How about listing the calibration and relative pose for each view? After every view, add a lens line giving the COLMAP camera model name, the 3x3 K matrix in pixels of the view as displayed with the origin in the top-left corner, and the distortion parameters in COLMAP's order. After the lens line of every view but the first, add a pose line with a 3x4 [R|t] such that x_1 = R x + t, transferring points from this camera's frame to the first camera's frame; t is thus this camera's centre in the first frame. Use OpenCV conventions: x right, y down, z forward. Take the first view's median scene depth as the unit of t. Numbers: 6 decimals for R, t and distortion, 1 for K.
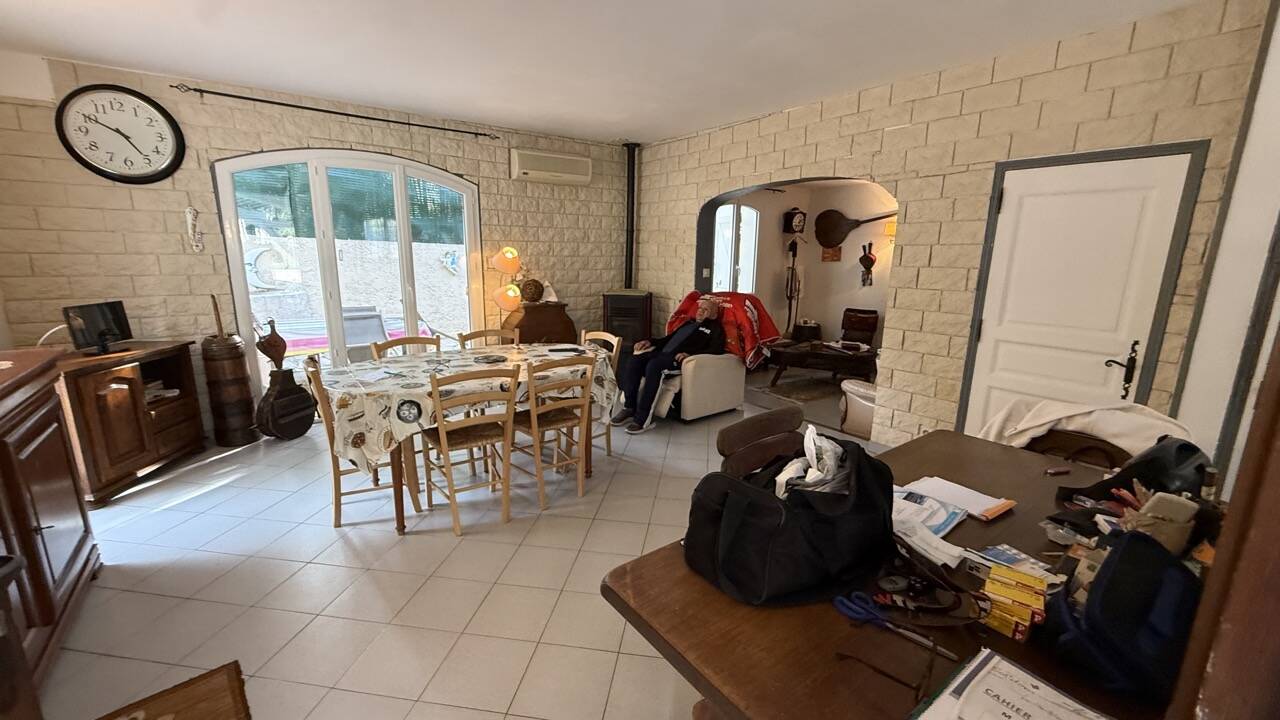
lens RADIAL K [[503.1, 0, 637.9], [0, 503.1, 359.9], [0, 0, 1]] dist [0.001446, -0.000062]
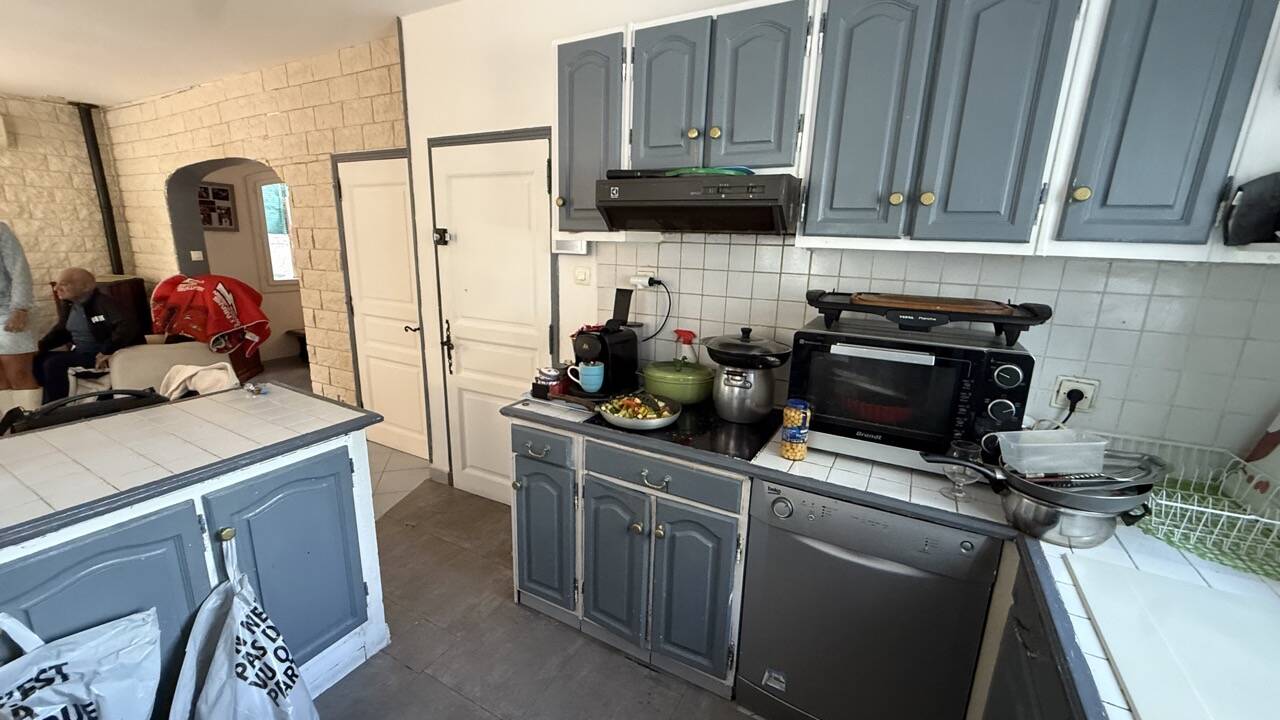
lens RADIAL K [[503.1, 0, 640.4], [0, 503.1, 356.0], [0, 0, 1]] dist [0.001446, -0.000062]
pose [[0.910867, -0.084149, 0.404030, 0.548987], [0.075019, 0.996442, 0.038407, 0.039016], [-0.405825, -0.004674, 0.913939, -0.190125]]
